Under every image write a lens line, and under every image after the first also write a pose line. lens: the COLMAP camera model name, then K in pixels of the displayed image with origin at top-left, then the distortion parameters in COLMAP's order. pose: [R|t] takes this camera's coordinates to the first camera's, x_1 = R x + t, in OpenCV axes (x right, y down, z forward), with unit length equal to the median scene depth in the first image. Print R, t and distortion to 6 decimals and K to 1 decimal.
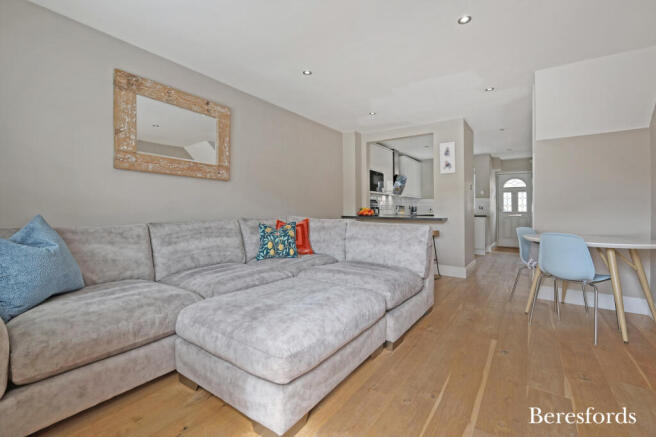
lens RADIAL K [[282.2, 0, 328.2], [0, 282.2, 202.8], [0, 0, 1]] dist [0.000853, -0.000004]
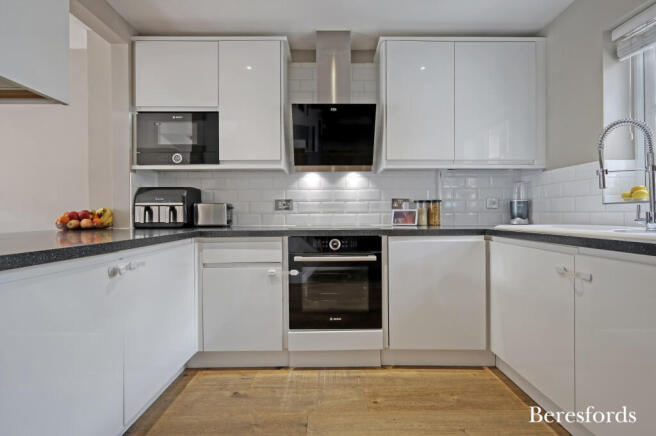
lens RADIAL K [[288.3, 0, 331.0], [0, 288.3, 215.1], [0, 0, 1]] dist [0.005999, 0.000197]
pose [[0.589952, -0.004056, -0.807428, 0.481416], [0.026515, 0.999545, 0.014352, 0.021885], [0.807003, -0.029876, 0.589792, 0.744209]]
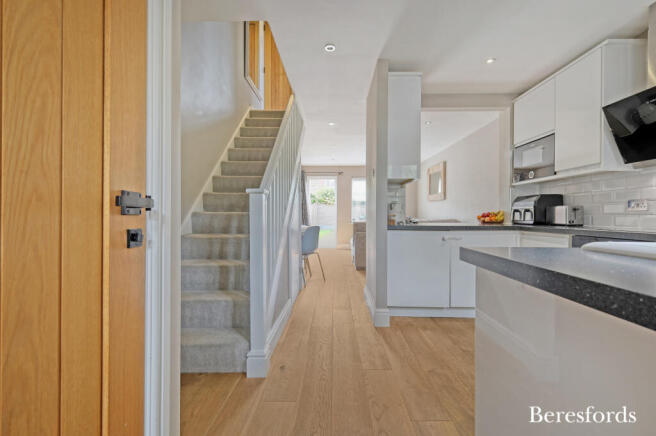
lens RADIAL K [[281.6, 0, 327.8], [0, 281.6, 215.3], [0, 0, 1]] dist [0.000748, -0.000048]
pose [[-0.826768, -0.001268, -0.562542, 0.622196], [0.010955, 0.999772, -0.018354, 0.026222], [0.562436, -0.021338, -0.826565, 0.967643]]
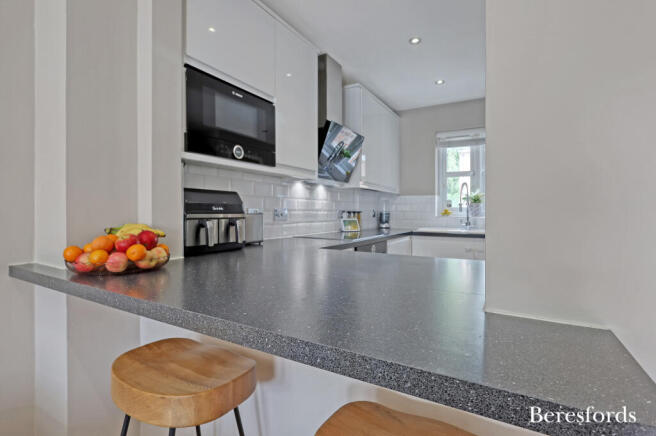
lens RADIAL K [[315.3, 0, 328.0], [0, 315.3, 218.0], [0, 0, 1]] dist [-0.002744, -0.000160]
pose [[0.995890, 0.000852, 0.090567, 0.185549], [-0.004845, 0.999025, 0.043874, 0.001059], [-0.090441, -0.044132, 0.994923, 0.549944]]
